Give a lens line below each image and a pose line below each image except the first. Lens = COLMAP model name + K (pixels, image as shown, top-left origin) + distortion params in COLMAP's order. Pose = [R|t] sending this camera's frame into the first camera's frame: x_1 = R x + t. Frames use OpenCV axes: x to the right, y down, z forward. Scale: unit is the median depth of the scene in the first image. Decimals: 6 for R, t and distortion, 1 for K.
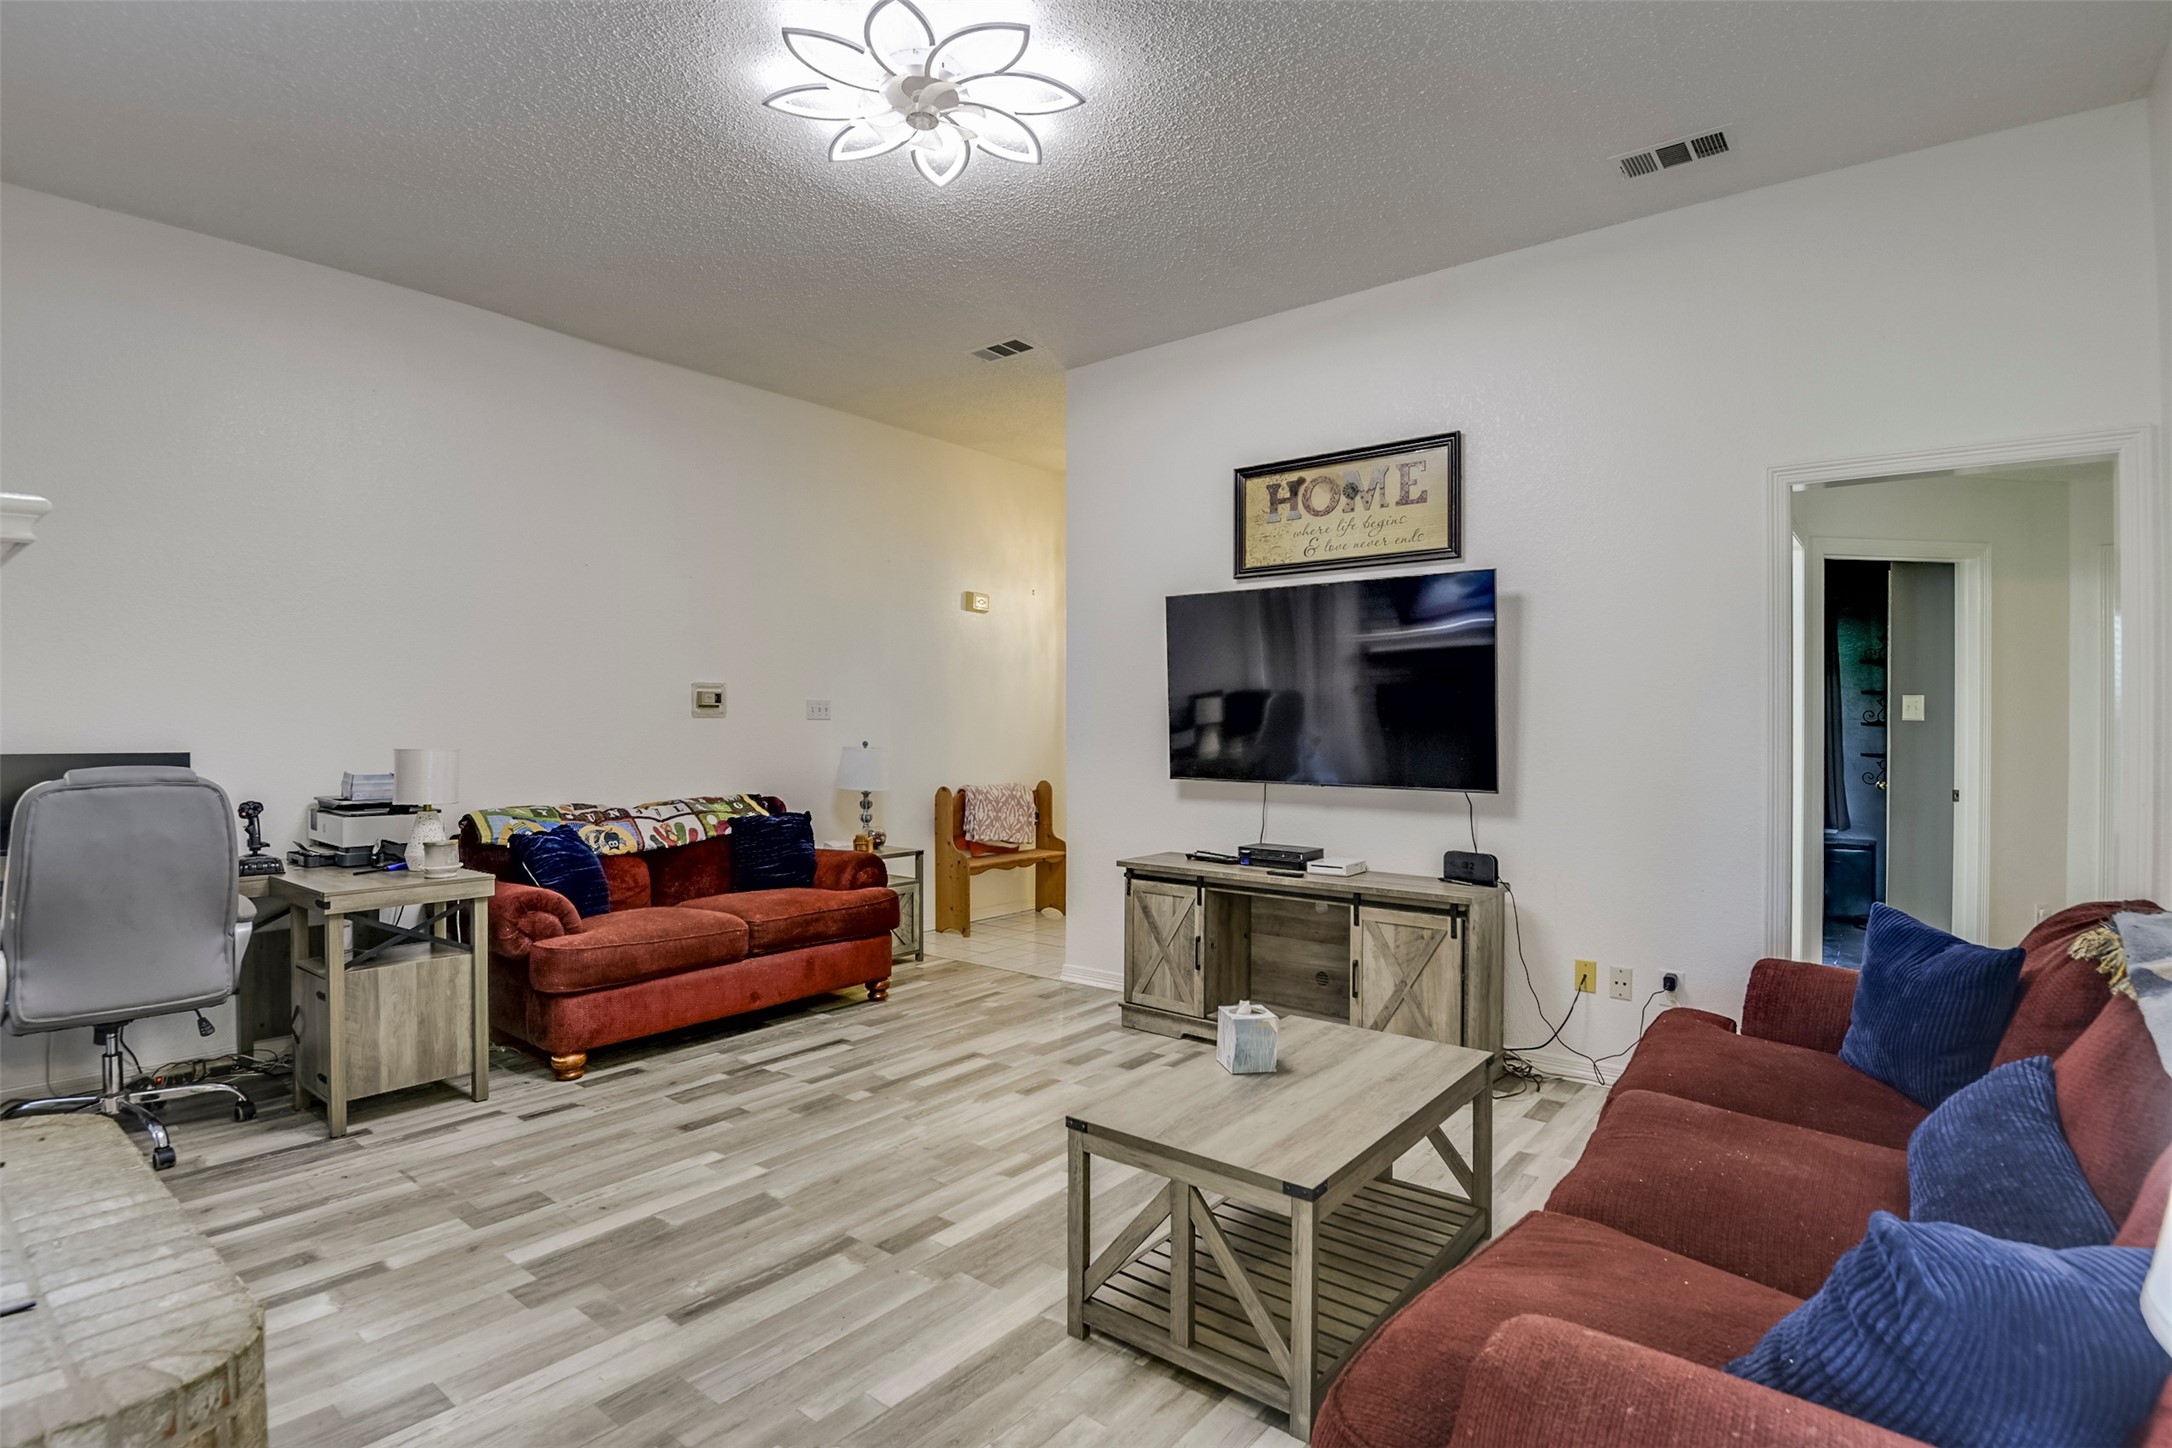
lens RADIAL K [[1082.3, 0, 1086.0], [0, 1082.3, 724.0], [0, 0, 1]] dist [0.000345, -0.034026]
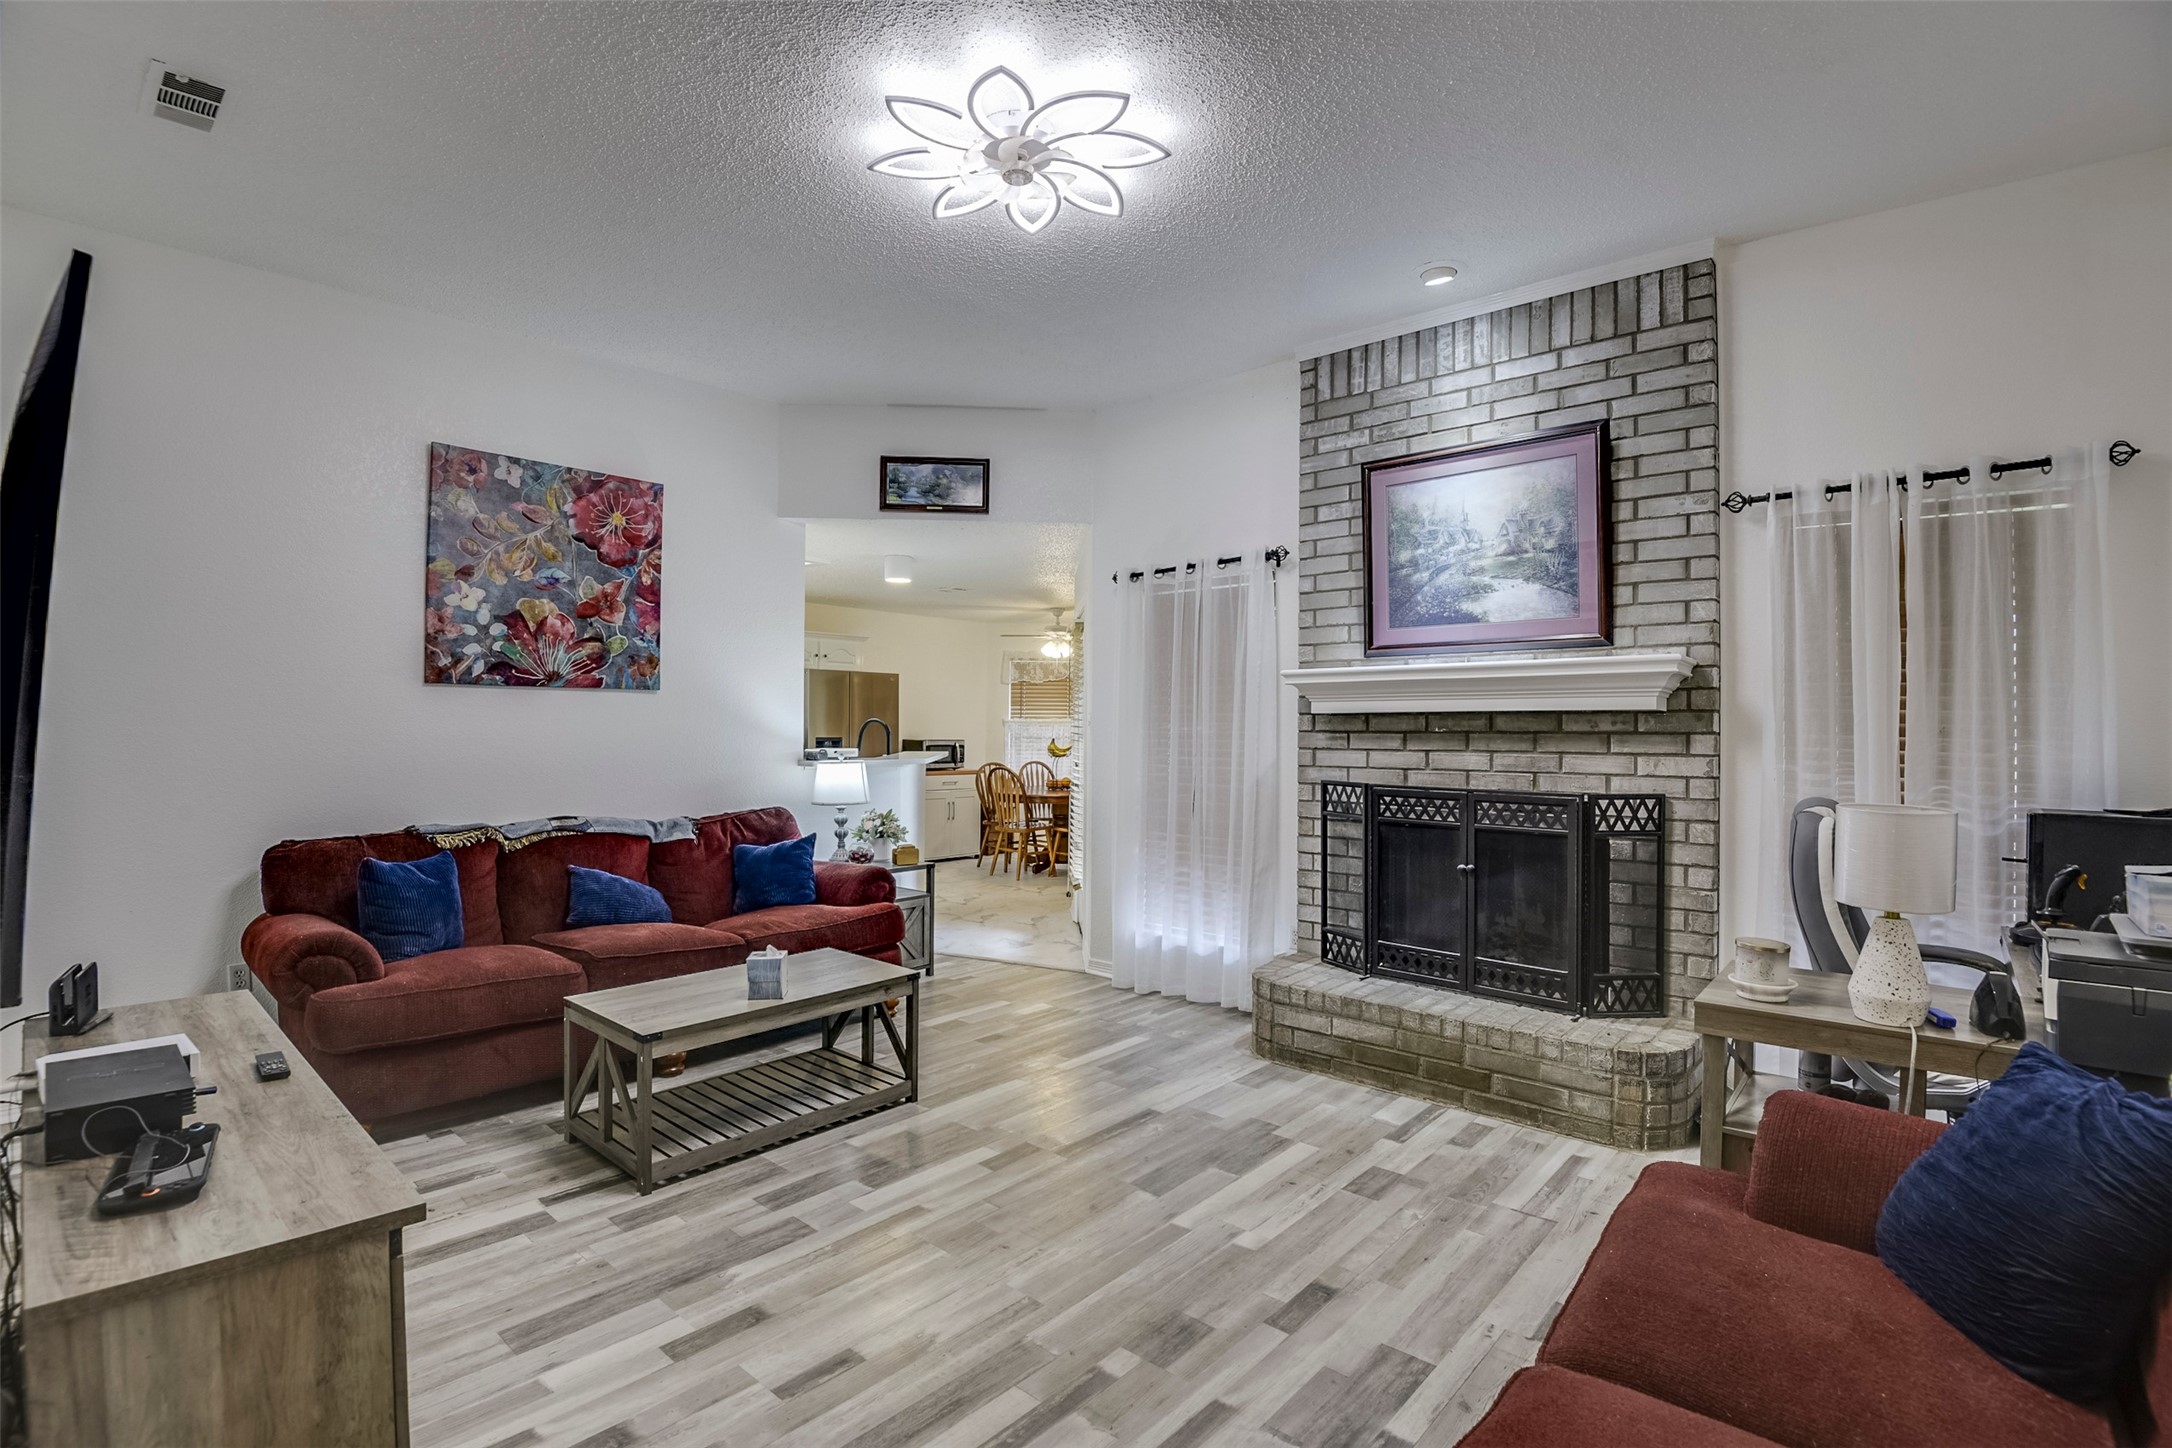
lens RADIAL K [[992.6, 0, 1086.0], [0, 992.6, 724.0], [0, 0, 1]] dist [-0.017113, -0.000287]
pose [[-0.999008, -0.003493, 0.044398, -0.218857], [-0.003394, 0.999992, 0.002294, -0.022085], [-0.044406, 0.002141, -0.999011, 1.590474]]
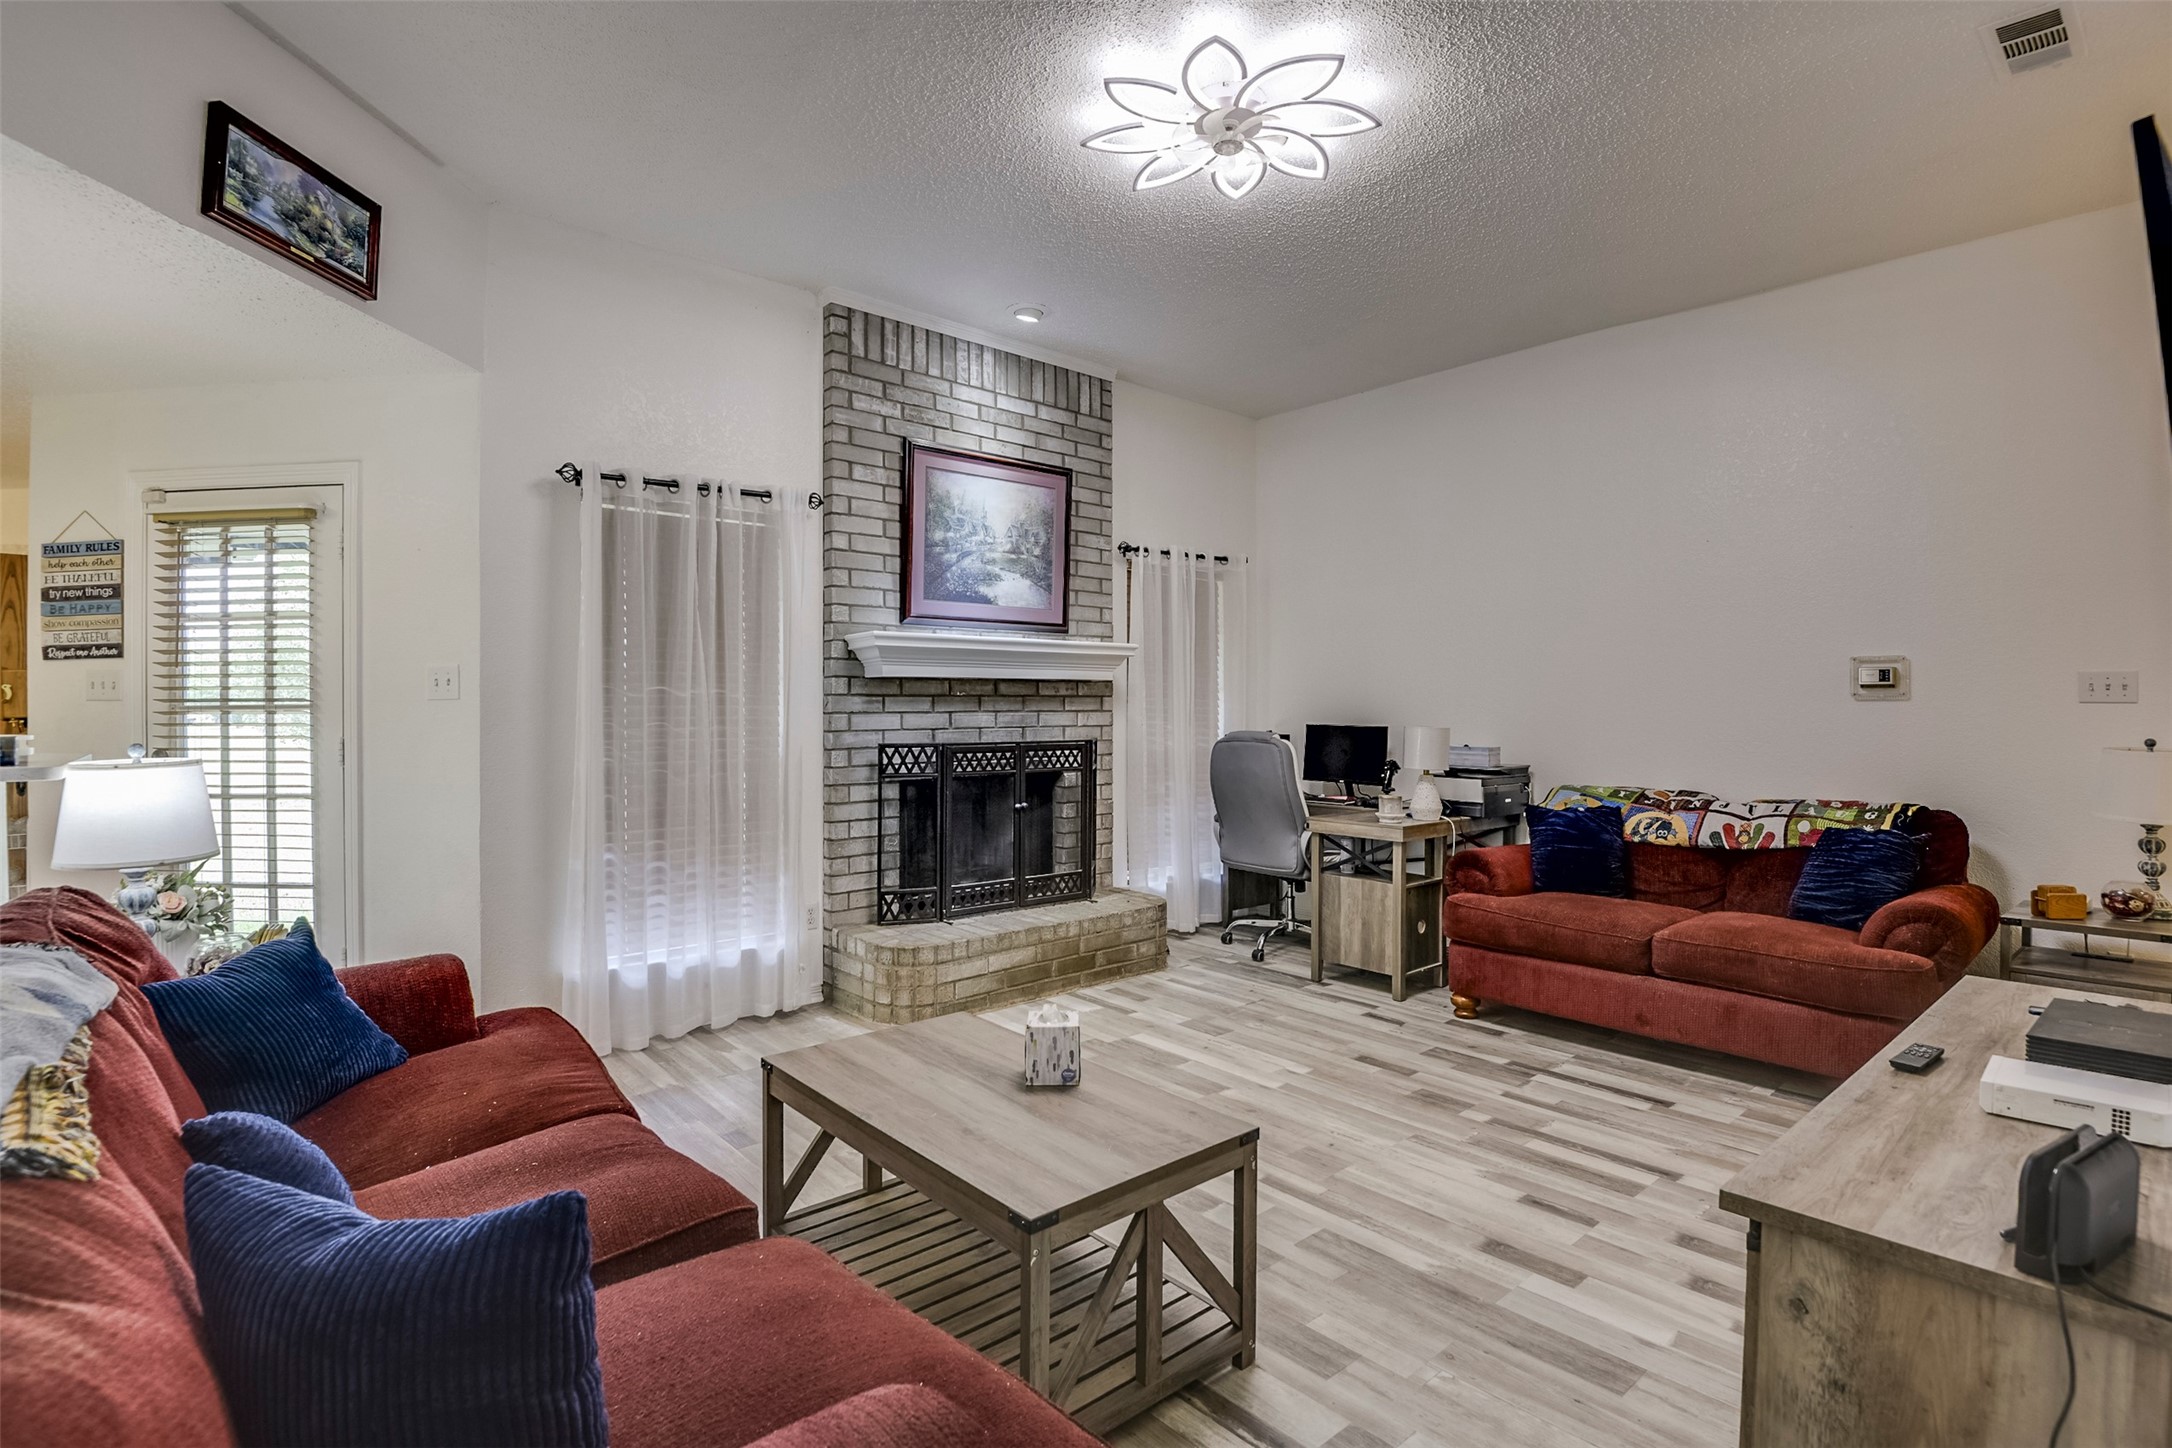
lens RADIAL K [[1027.9, 0, 1051.2], [0, 1027.9, 715.3], [0, 0, 1]] dist [0.001561, -0.037935]
pose [[-0.198388, 0.008576, -0.980086, 0.713568], [-0.004330, 0.999944, 0.009626, 0.000458], [0.980114, 0.006153, -0.198340, 0.834183]]
